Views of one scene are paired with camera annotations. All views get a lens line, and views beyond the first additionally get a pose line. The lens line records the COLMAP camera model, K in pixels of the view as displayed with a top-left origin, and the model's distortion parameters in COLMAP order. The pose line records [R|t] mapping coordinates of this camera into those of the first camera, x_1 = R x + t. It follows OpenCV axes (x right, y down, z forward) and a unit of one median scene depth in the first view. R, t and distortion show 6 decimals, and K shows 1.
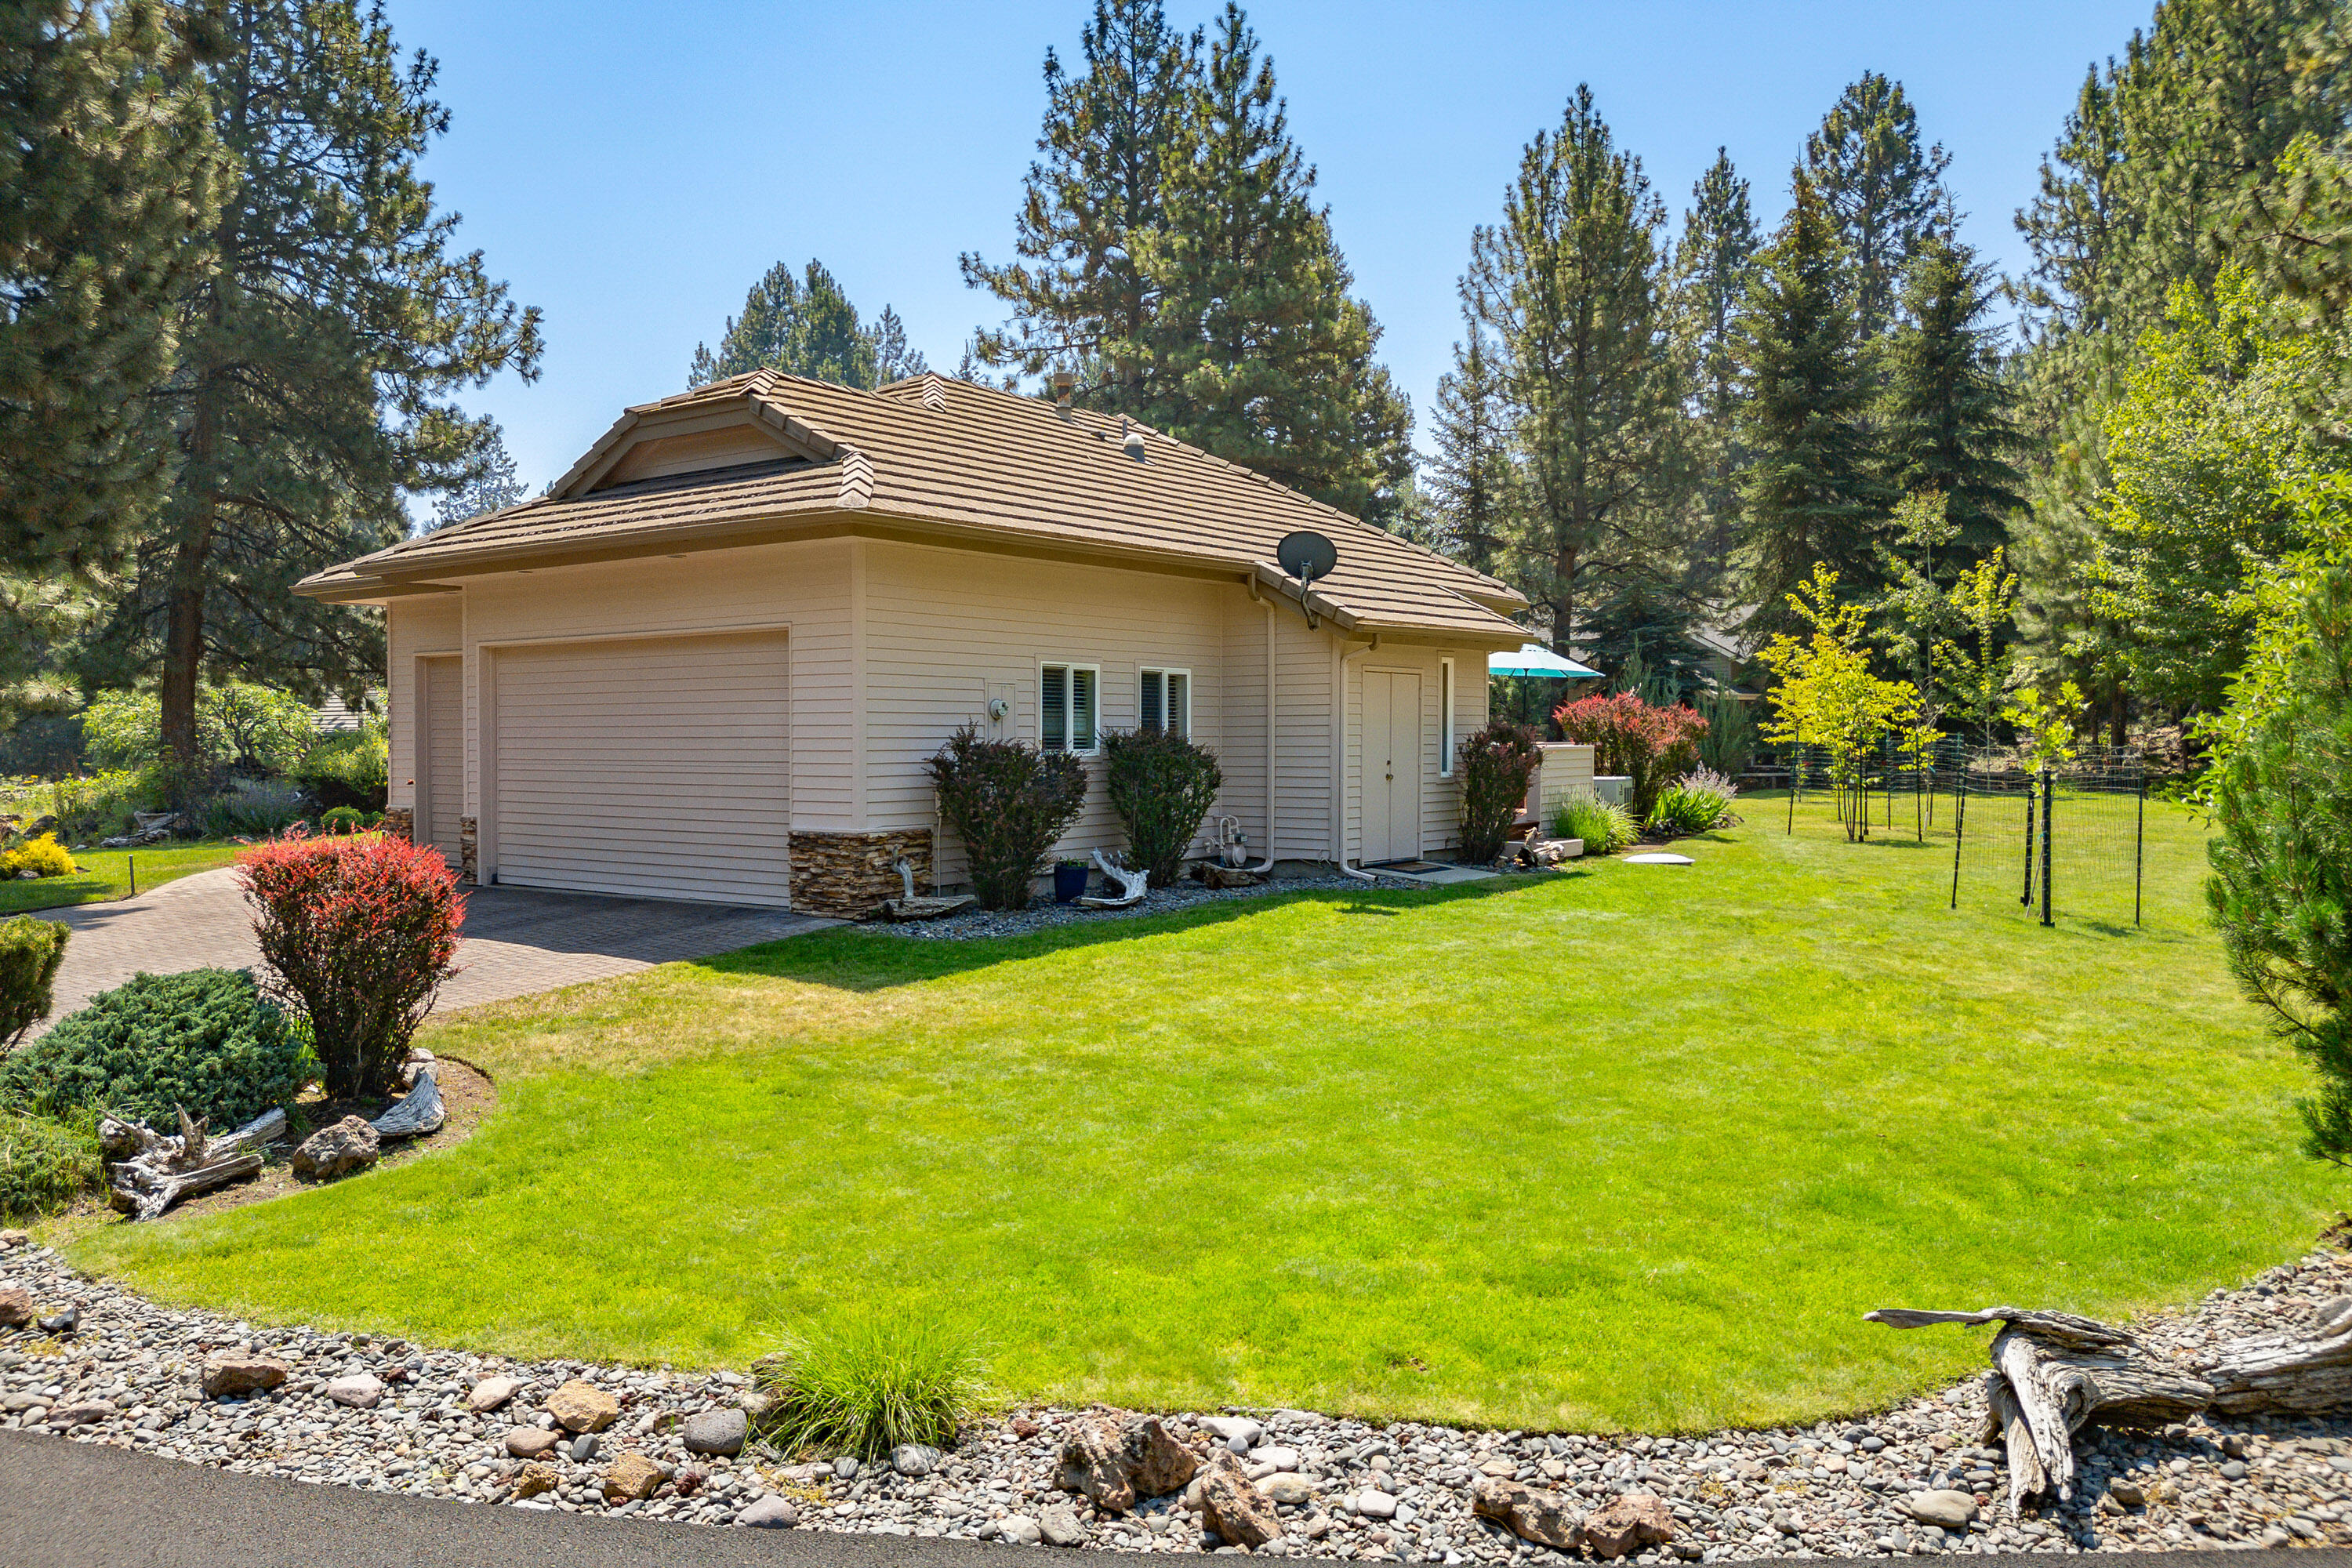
lens RADIAL K [[1554.9, 0, 1163.6], [0, 1554.9, 750.2], [0, 0, 1]] dist [0.073446, -0.069249]
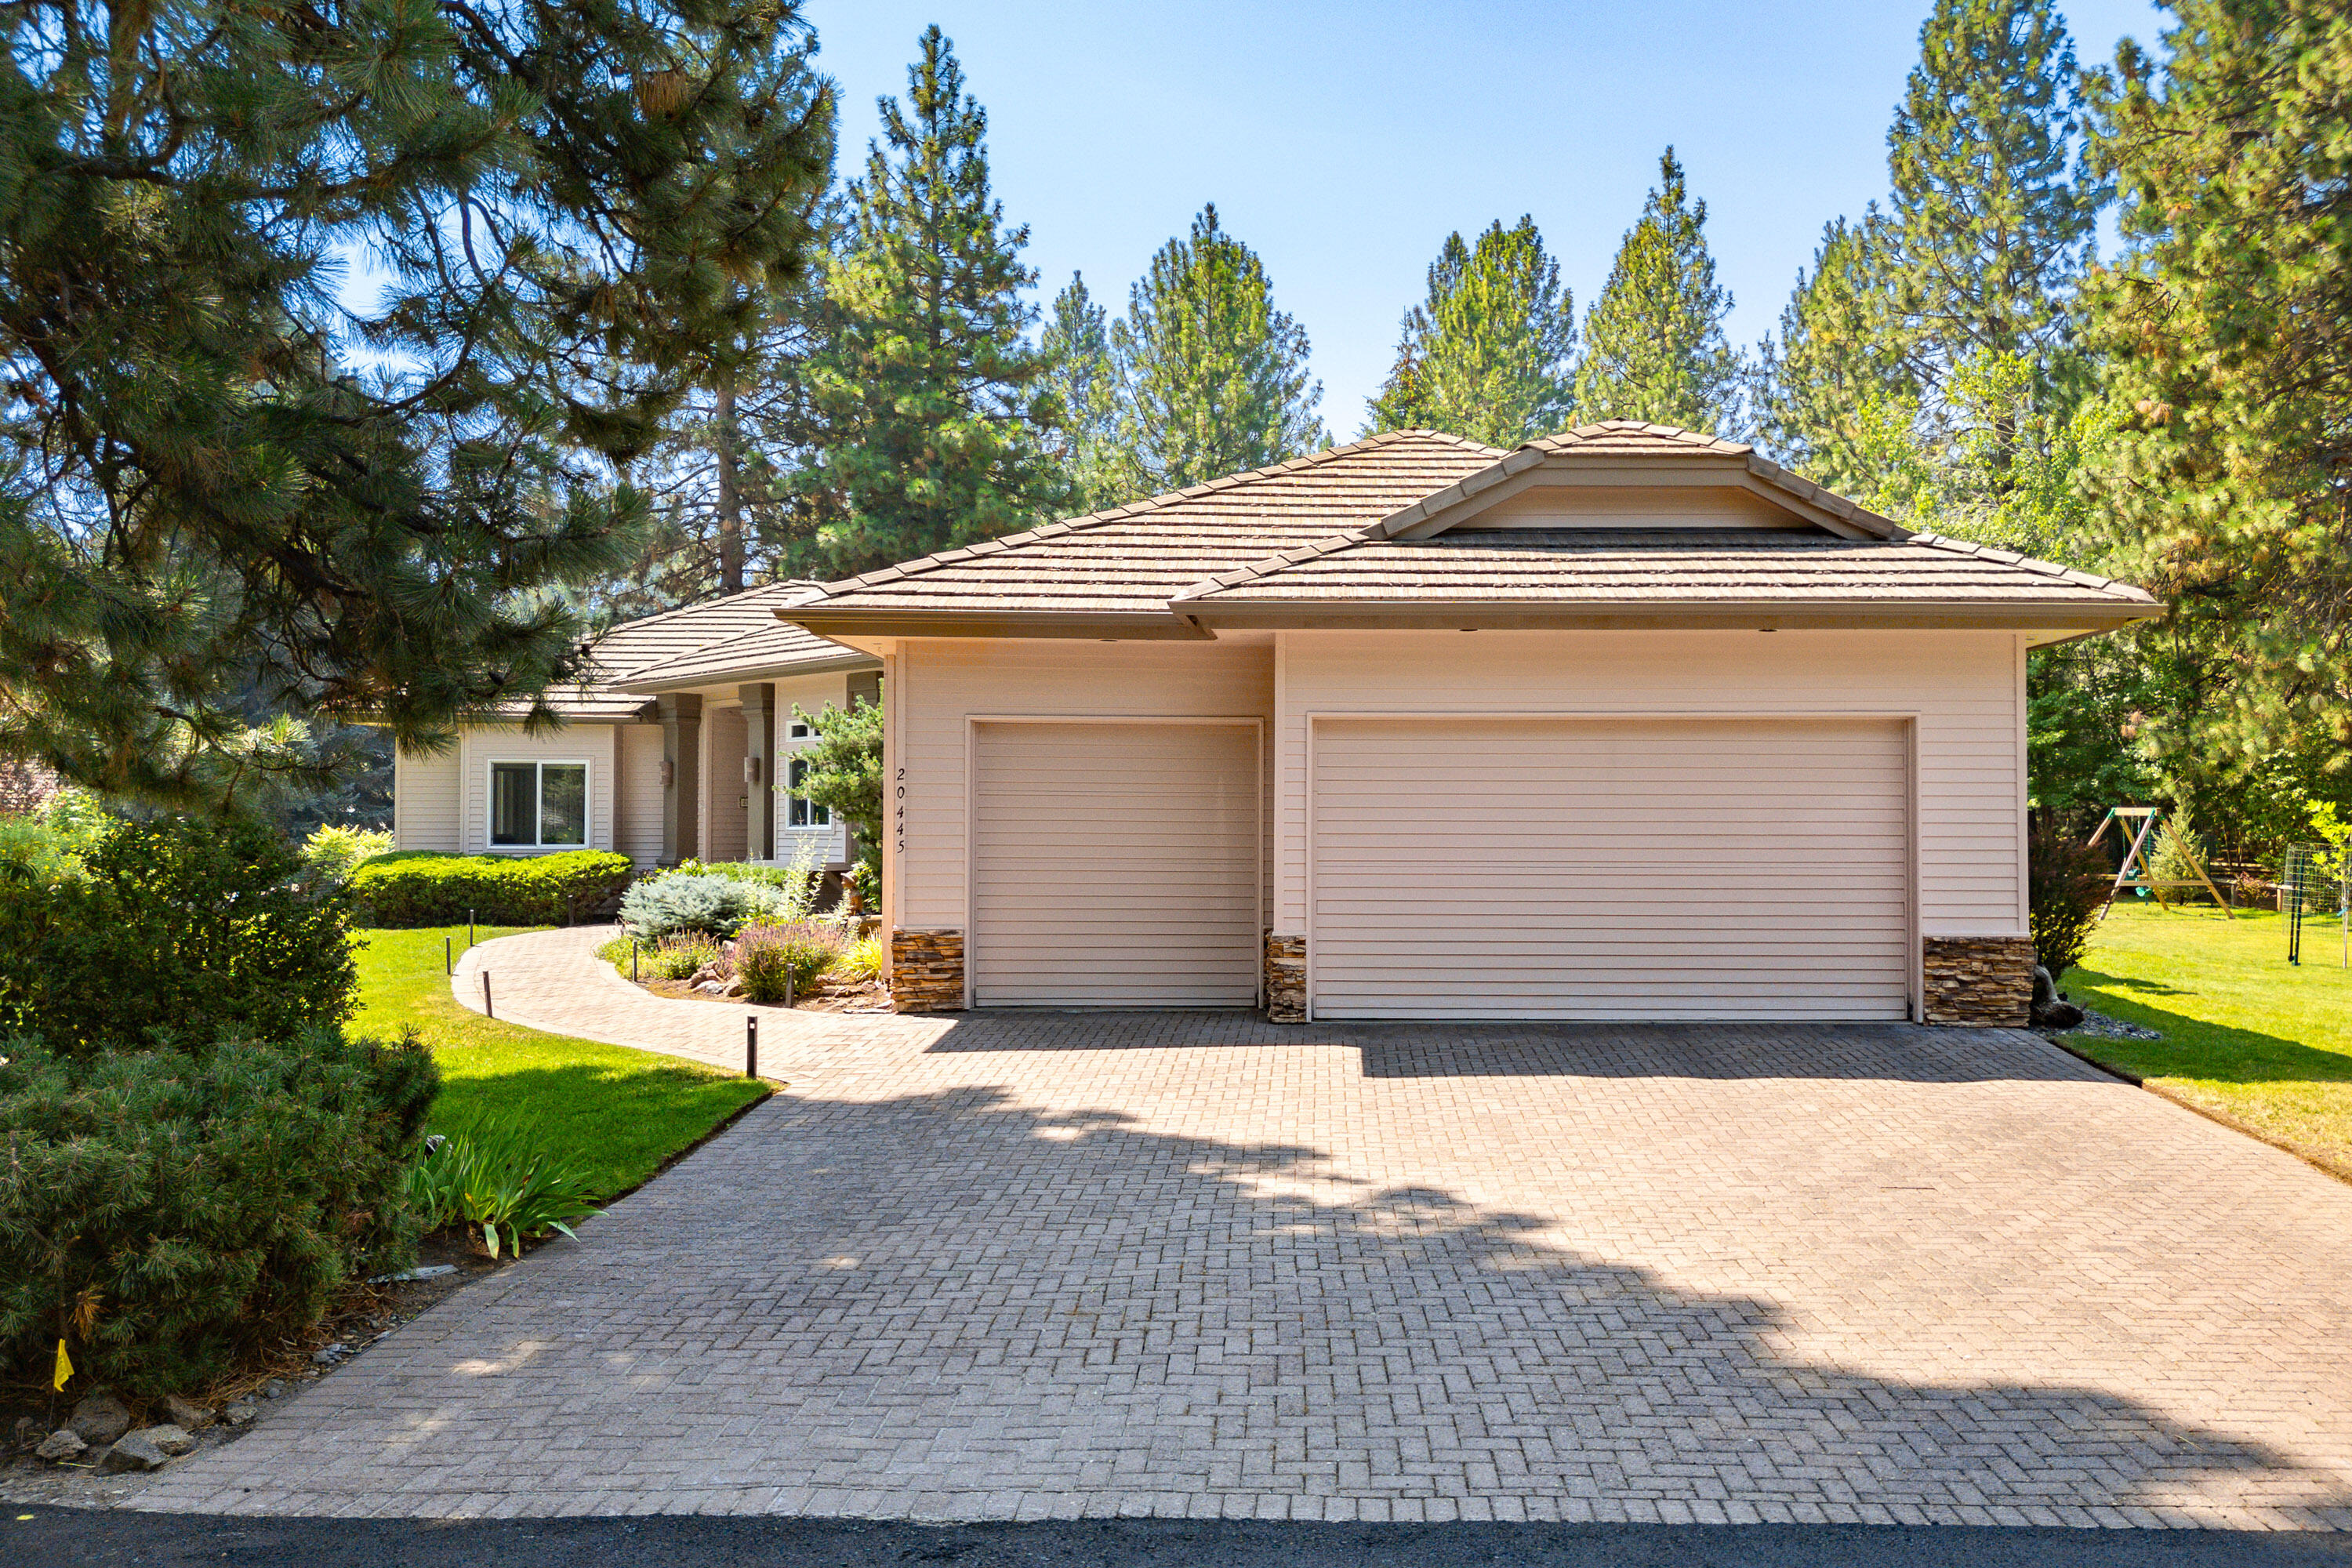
lens RADIAL K [[1554.9, 0, 1163.6], [0, 1554.9, 750.2], [0, 0, 1]] dist [0.073446, -0.069249]
pose [[0.811641, 0.020904, 0.583783, -1.028196], [0.002744, 0.999212, -0.039596, -0.020631], [-0.584150, 0.033740, 0.810944, 0.446052]]
